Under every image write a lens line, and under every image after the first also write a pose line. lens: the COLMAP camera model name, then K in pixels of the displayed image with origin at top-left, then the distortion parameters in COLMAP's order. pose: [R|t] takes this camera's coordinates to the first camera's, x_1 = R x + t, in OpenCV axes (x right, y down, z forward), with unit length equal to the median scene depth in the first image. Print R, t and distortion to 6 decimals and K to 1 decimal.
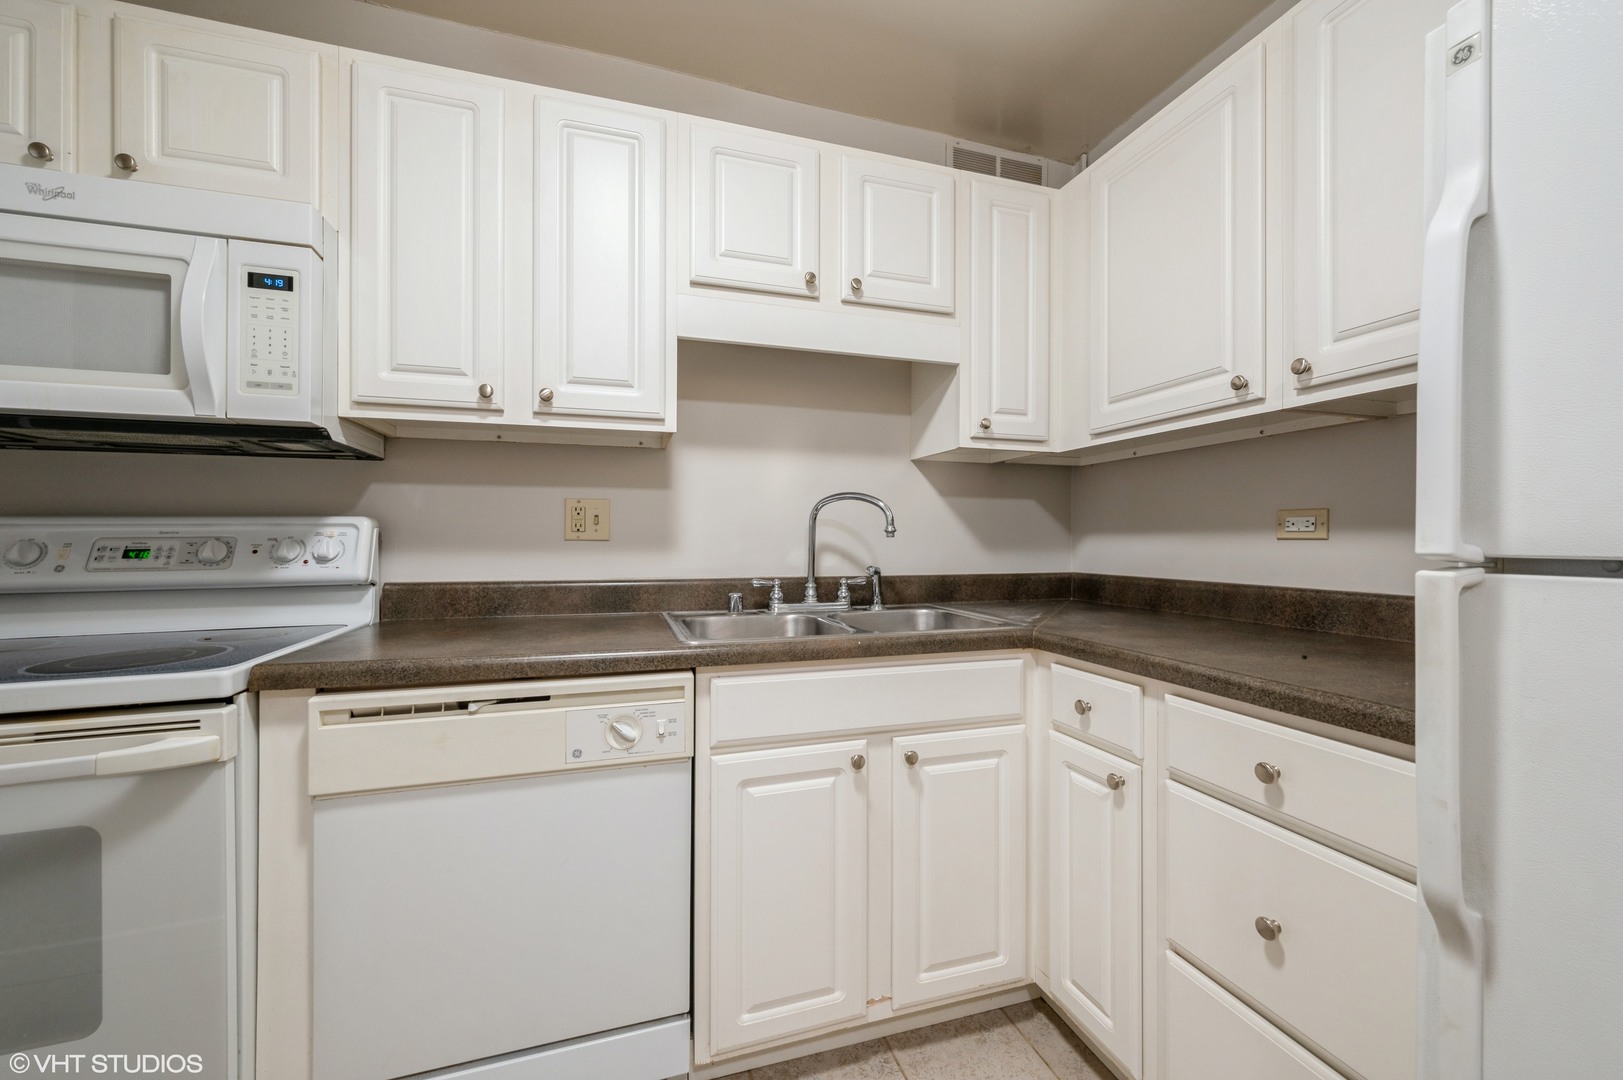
lens RADIAL K [[631.6, 0, 811.5], [0, 631.6, 540.0], [0, 0, 1]] dist [-0.002416, -0.000282]
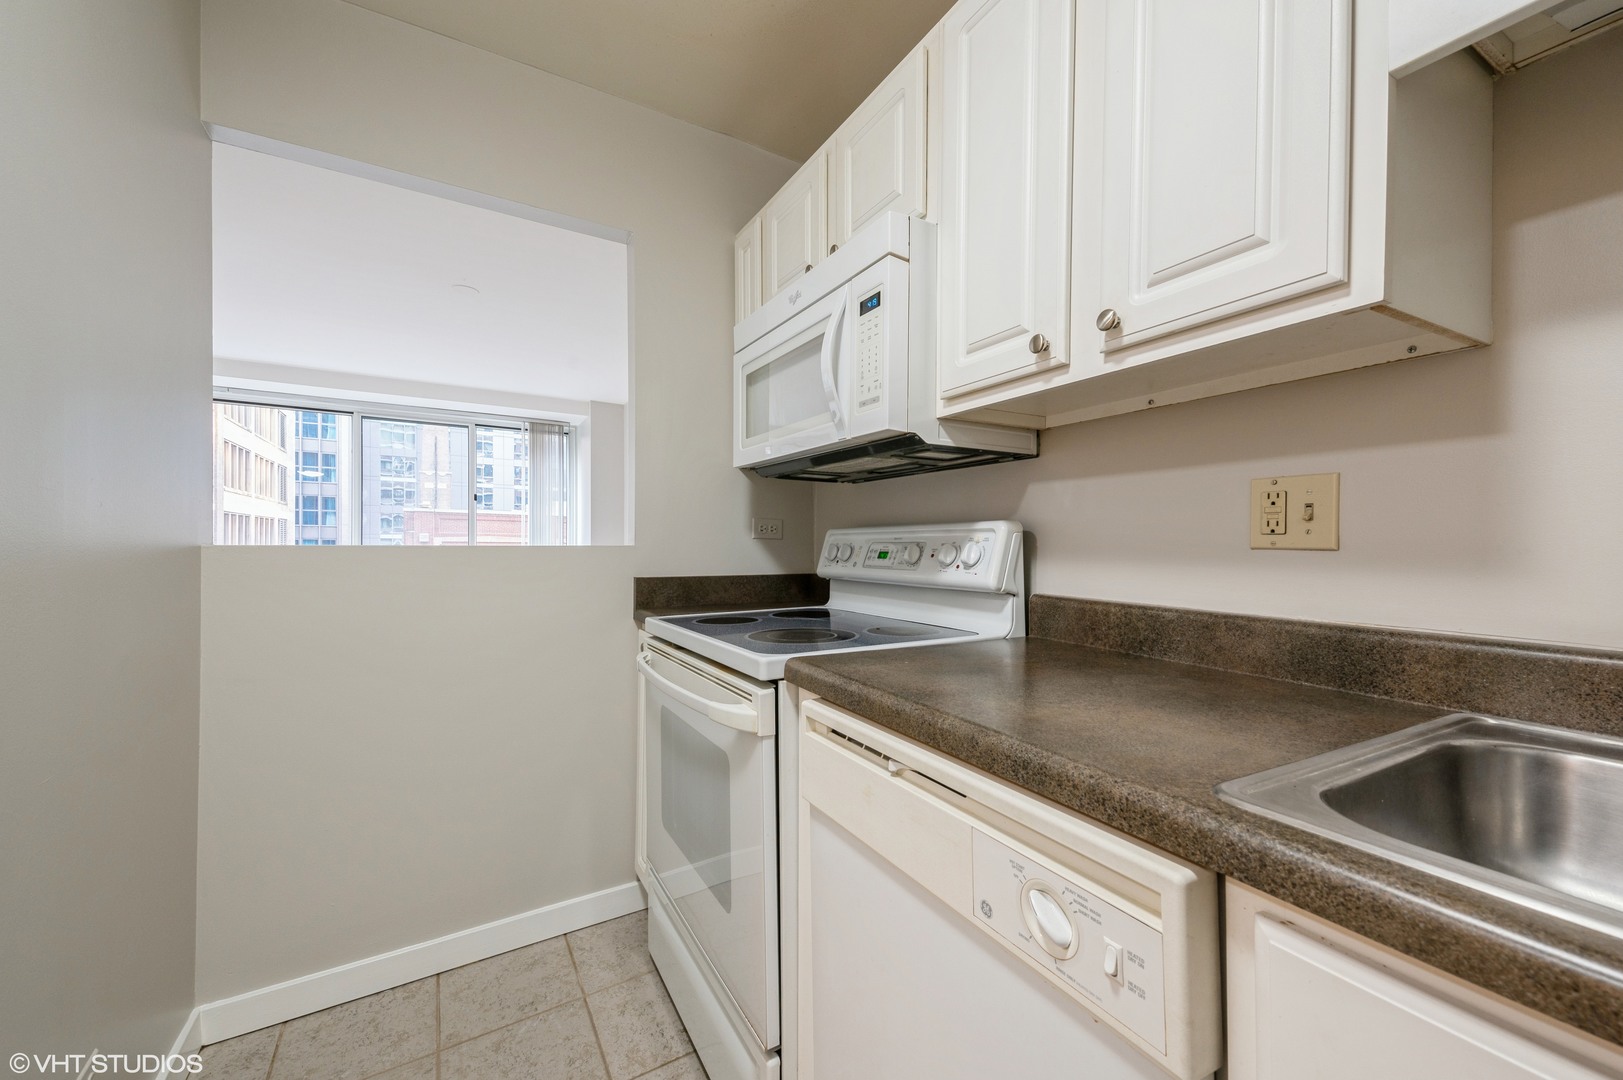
lens RADIAL K [[629.9, 0, 811.5], [0, 629.9, 540.0], [0, 0, 1]] dist [0.056420, -0.000190]
pose [[0.223539, -0.002396, -0.974692, 0.144869], [-0.007519, 0.999963, -0.004182, -0.002628], [0.974666, 0.008263, 0.223513, 0.561571]]
